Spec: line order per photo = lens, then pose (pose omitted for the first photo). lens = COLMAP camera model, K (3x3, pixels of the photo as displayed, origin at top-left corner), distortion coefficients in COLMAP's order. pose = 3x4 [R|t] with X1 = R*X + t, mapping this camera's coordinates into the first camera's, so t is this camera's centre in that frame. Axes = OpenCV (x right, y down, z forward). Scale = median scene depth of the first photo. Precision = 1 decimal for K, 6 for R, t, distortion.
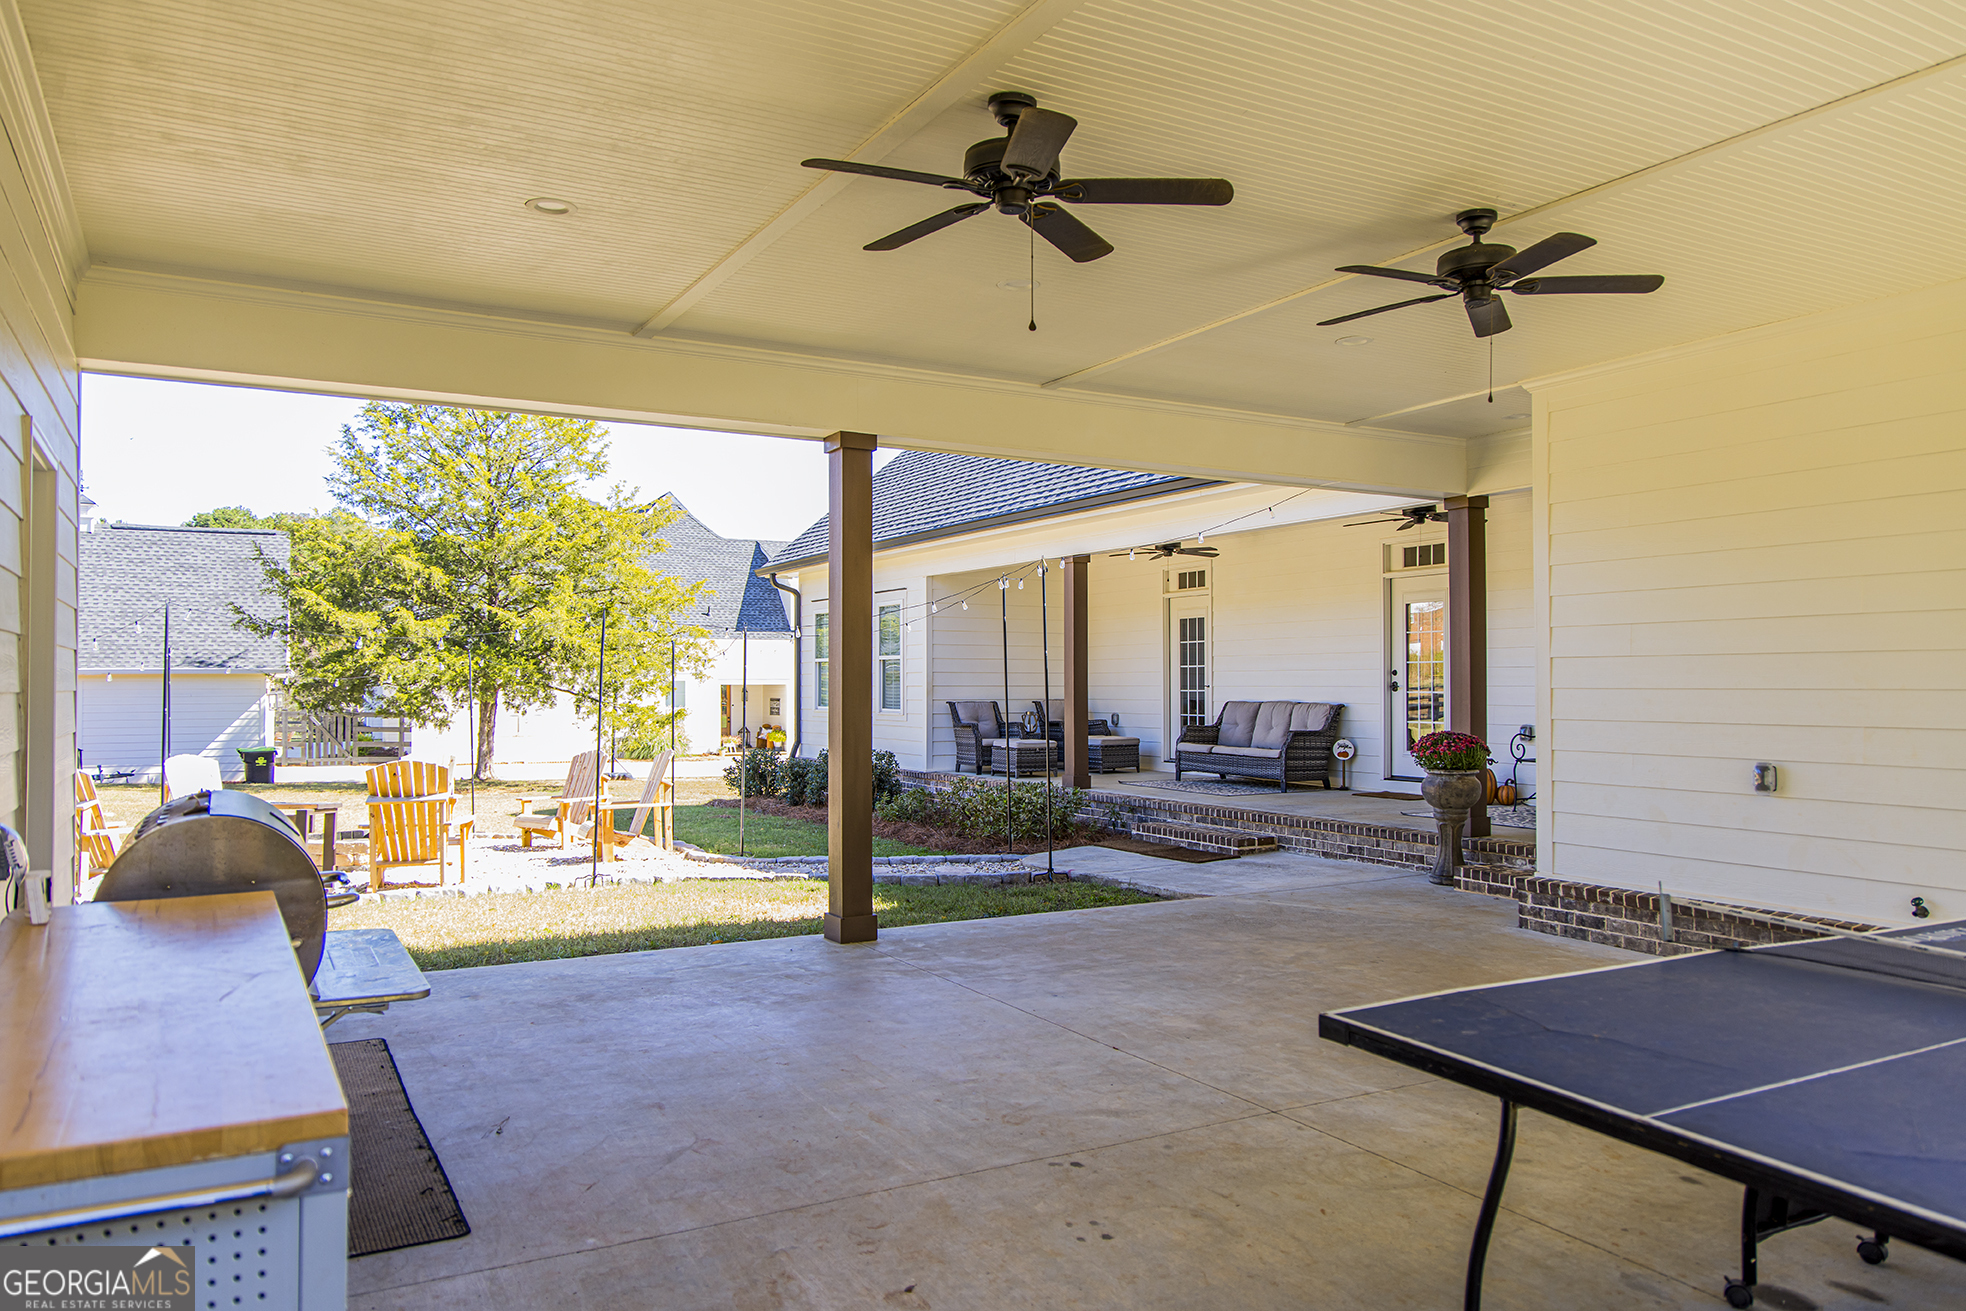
lens RADIAL K [[1379.1, 0, 991.5], [0, 1379.1, 650.0], [0, 0, 1]] dist [-0.002248, 0.003494]
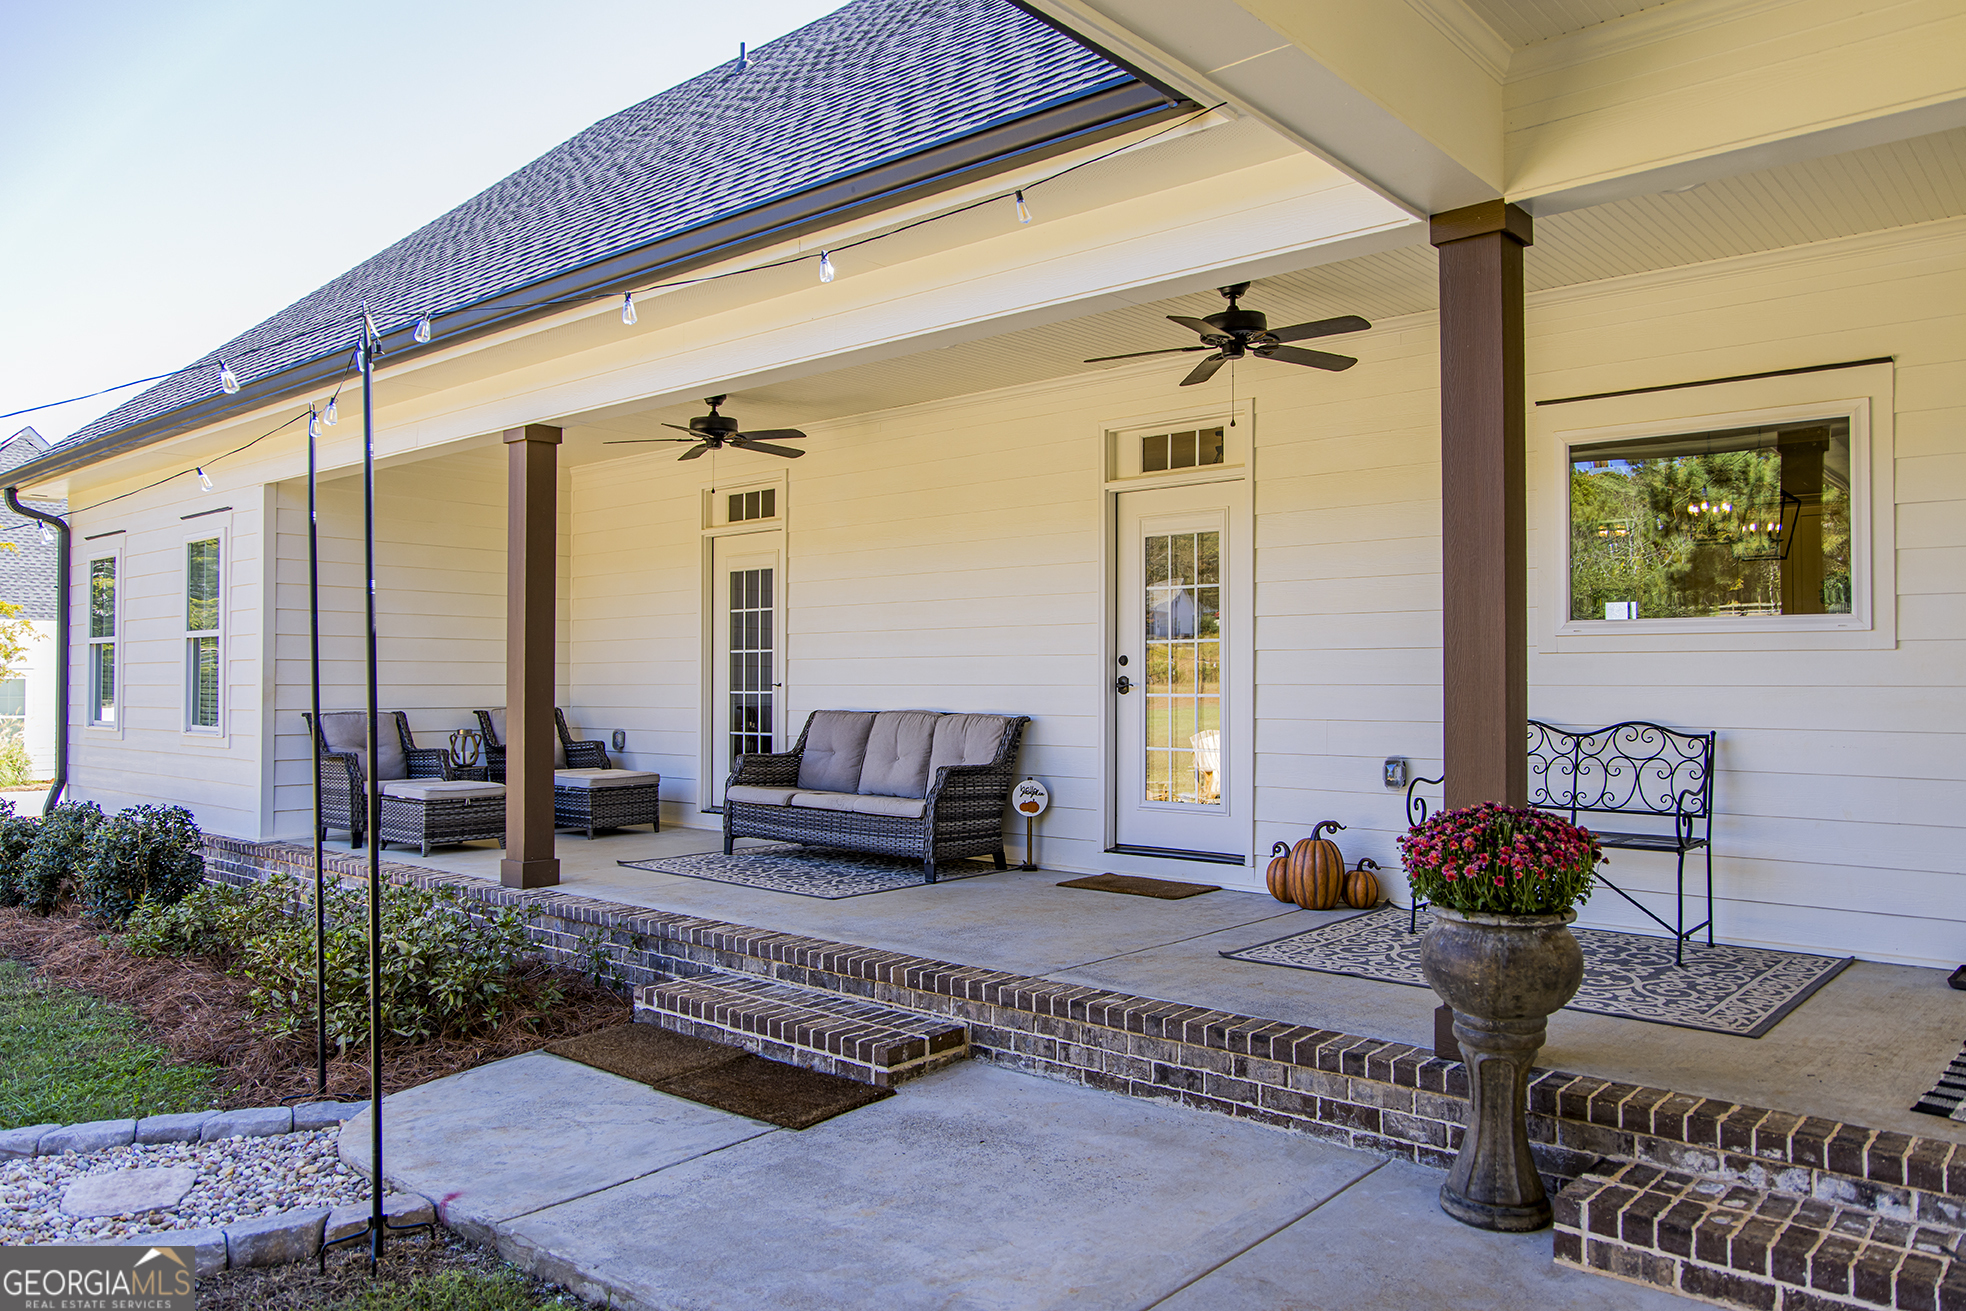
lens RADIAL K [[1379.1, 0, 991.5], [0, 1379.1, 650.0], [0, 0, 1]] dist [-0.002248, 0.003494]
pose [[0.943575, 0.008399, 0.331051, 0.050707], [-0.008305, 0.999964, -0.001700, 0.012288], [-0.331053, -0.001146, 0.943611, 0.440322]]
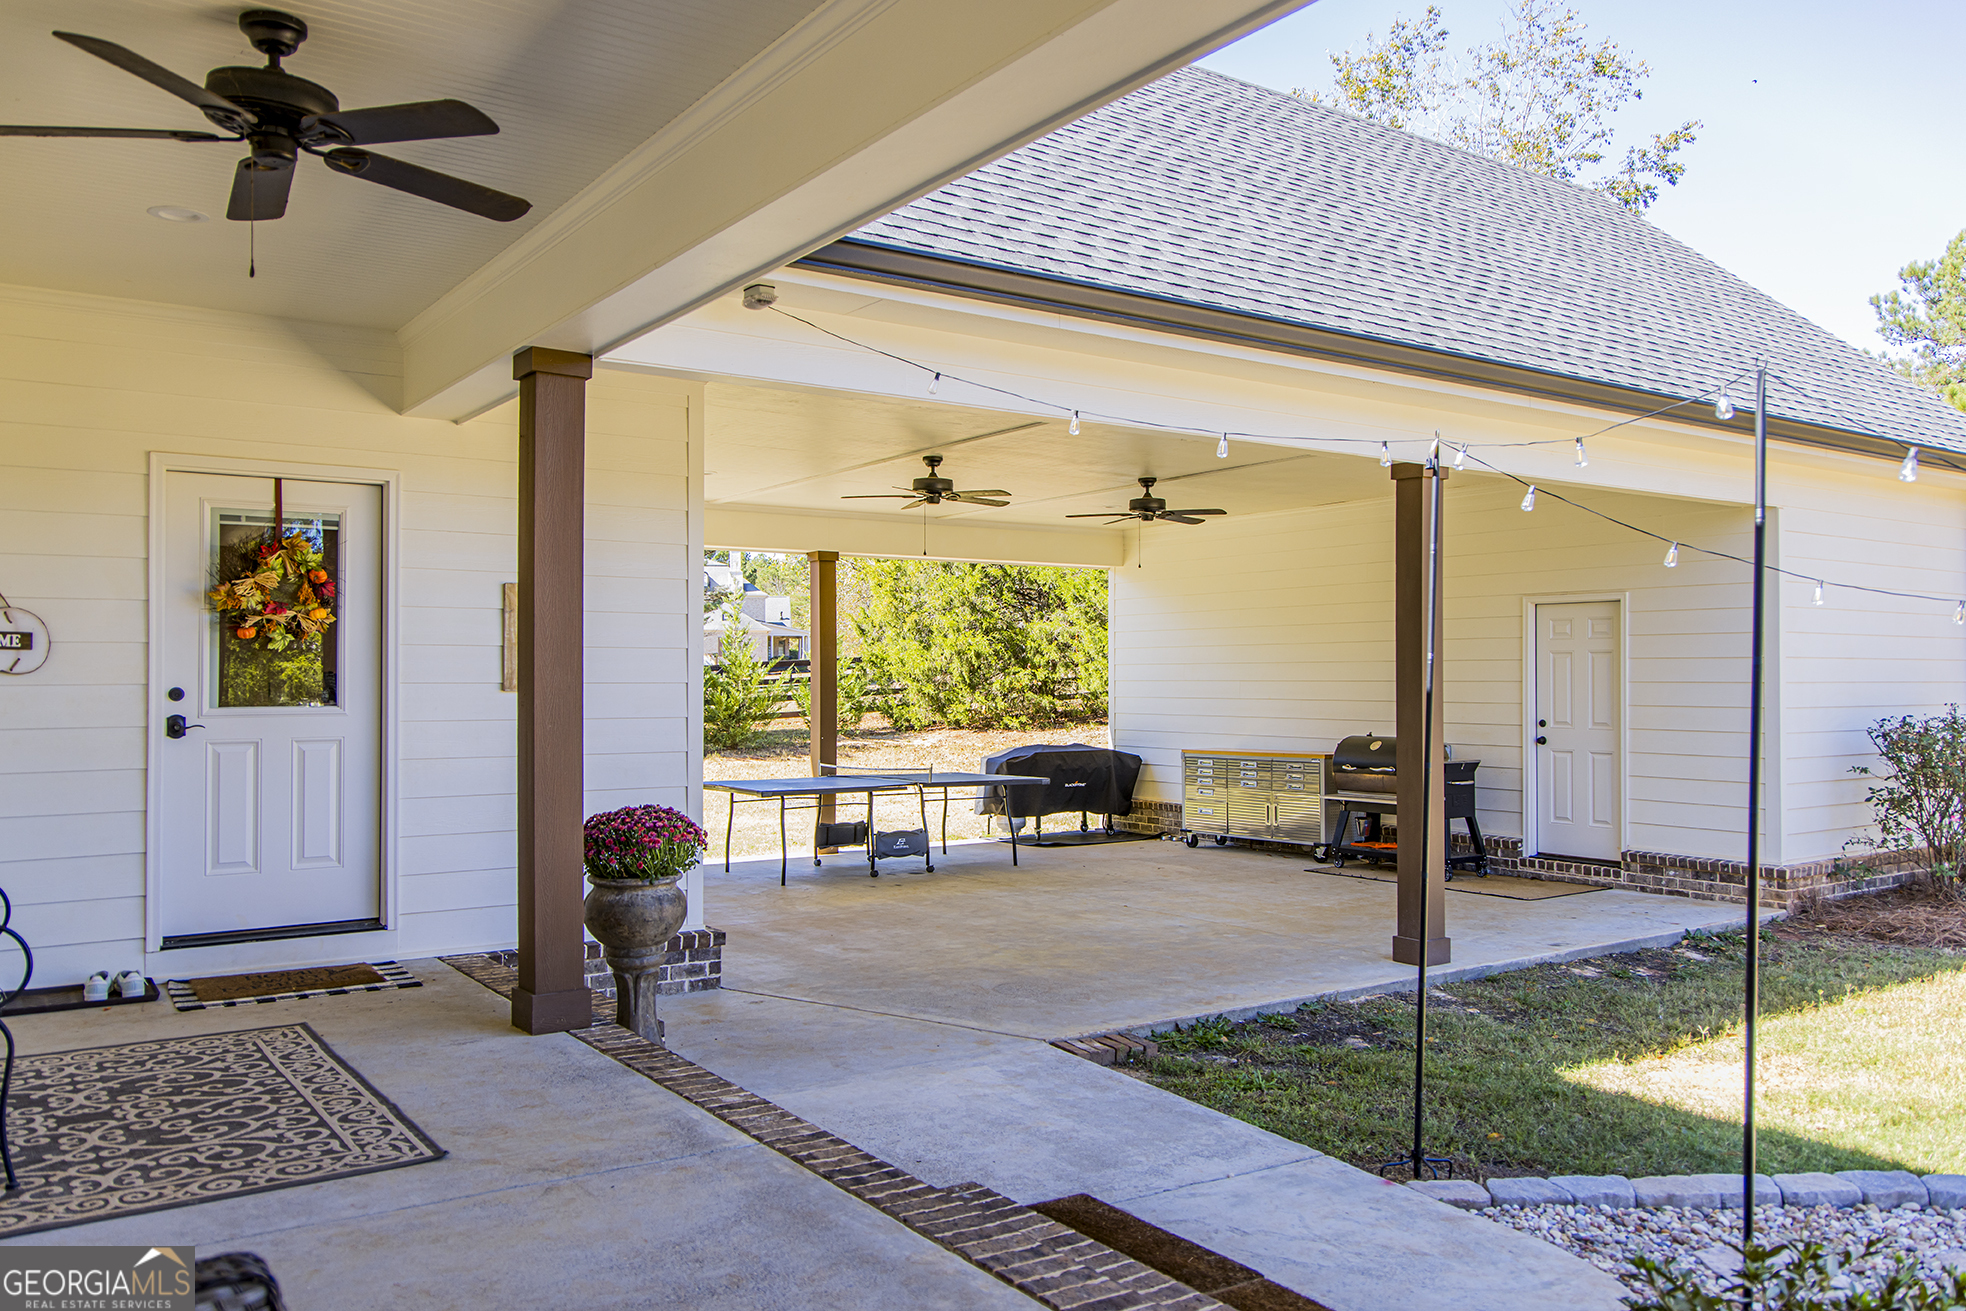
lens RADIAL K [[1492.5, 0, 983.0], [0, 1492.5, 655.5], [0, 0, 1]] dist [0.008116, 0.007090]
pose [[-0.996221, -0.005839, -0.086659, 0.148699], [-0.001874, 0.998950, -0.045772, 0.015915], [0.086836, -0.045437, -0.995186, 0.987552]]
